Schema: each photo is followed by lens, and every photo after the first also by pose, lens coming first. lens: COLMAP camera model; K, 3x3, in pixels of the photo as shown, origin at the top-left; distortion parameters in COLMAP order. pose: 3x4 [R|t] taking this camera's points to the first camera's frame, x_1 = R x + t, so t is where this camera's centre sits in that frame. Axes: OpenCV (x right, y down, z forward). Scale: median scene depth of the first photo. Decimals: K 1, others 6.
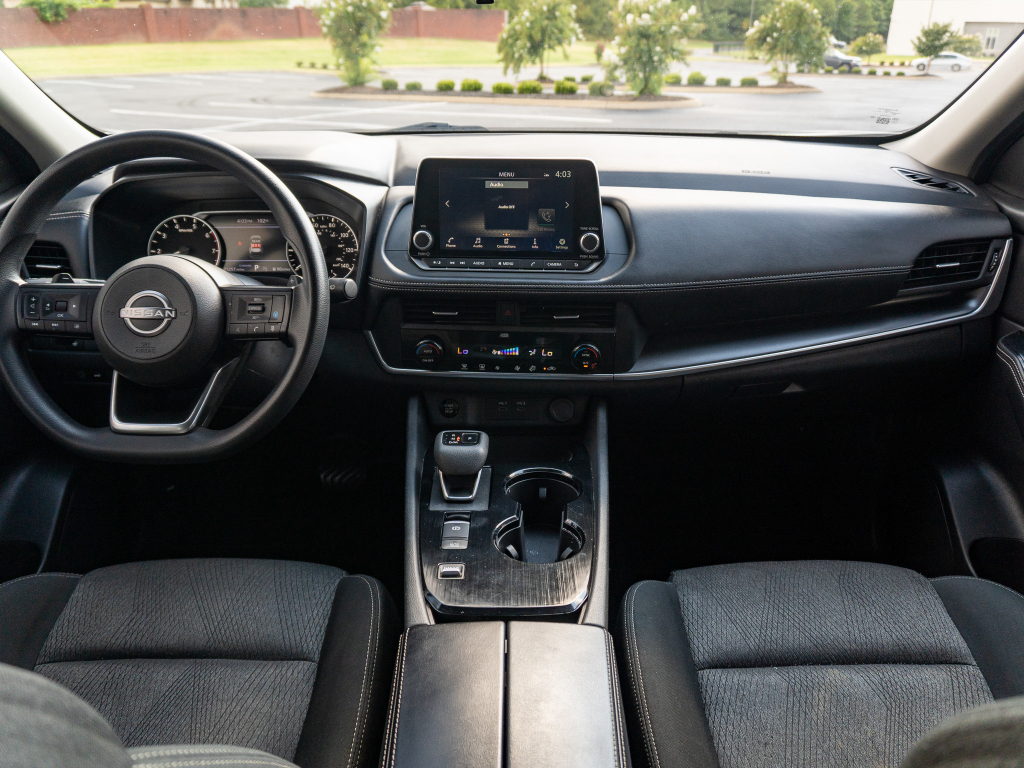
lens RADIAL K [[767.1, 0, 518.4], [0, 767.1, 379.5], [0, 0, 1]] dist [-0.018279, -0.004818]
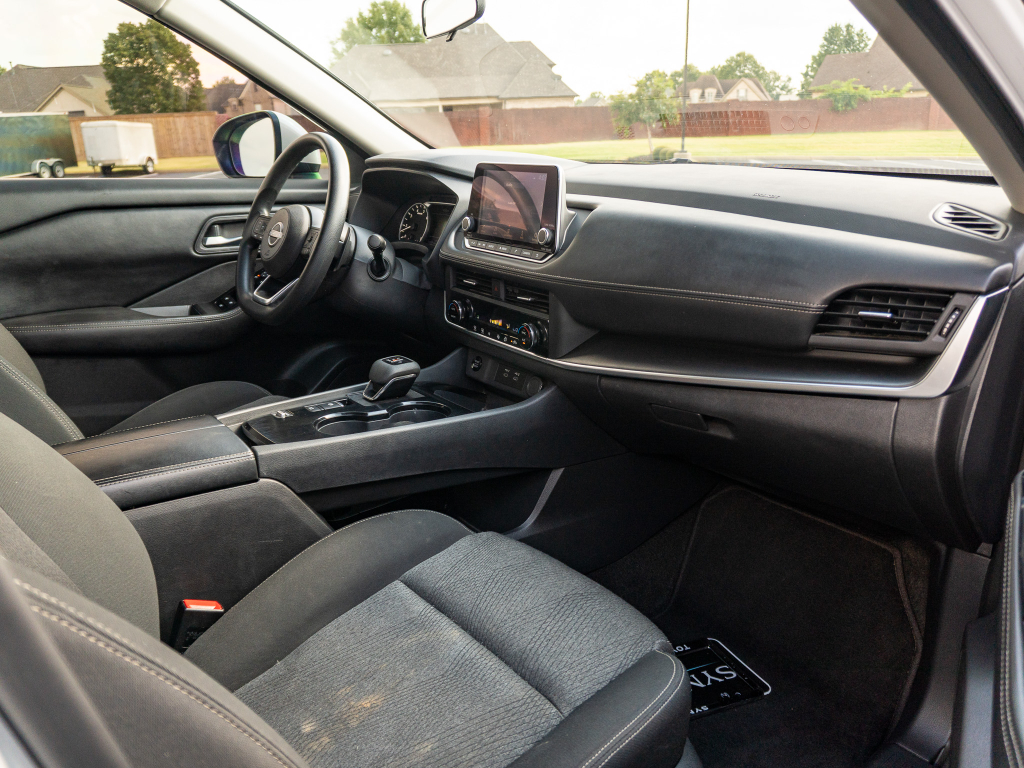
lens RADIAL K [[767.1, 0, 544.4], [0, 767.1, 354.0], [0, 0, 1]] dist [-0.018279, -0.004818]
pose [[0.625786, 0.203949, -0.752859, 0.969745], [-0.302017, 0.953275, 0.007201, -0.020062], [0.719151, 0.222870, 0.658142, 0.280270]]
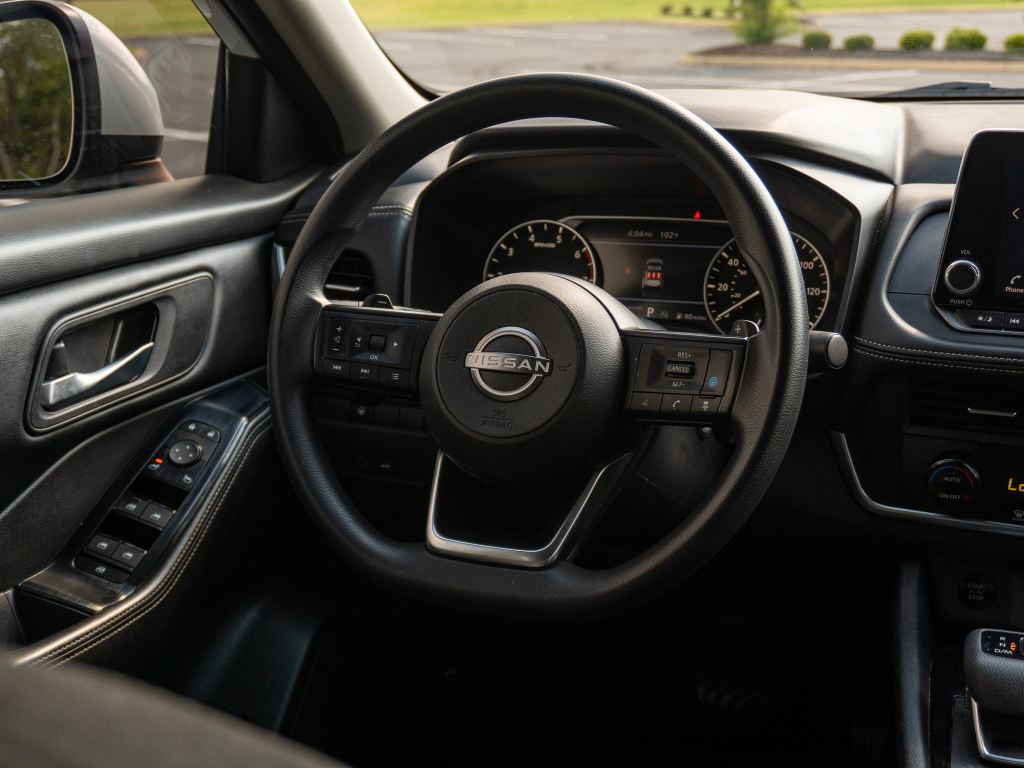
lens RADIAL K [[1362.5, 0, 508.1], [0, 1362.5, 379.8], [0, 0, 1]] dist [-0.017404, 0.000000]
pose [[0.932675, 0.075051, -0.352824, -0.078376], [-0.118676, 0.987508, -0.103658, 0.031077], [0.340637, 0.138551, 0.929930, -0.009856]]
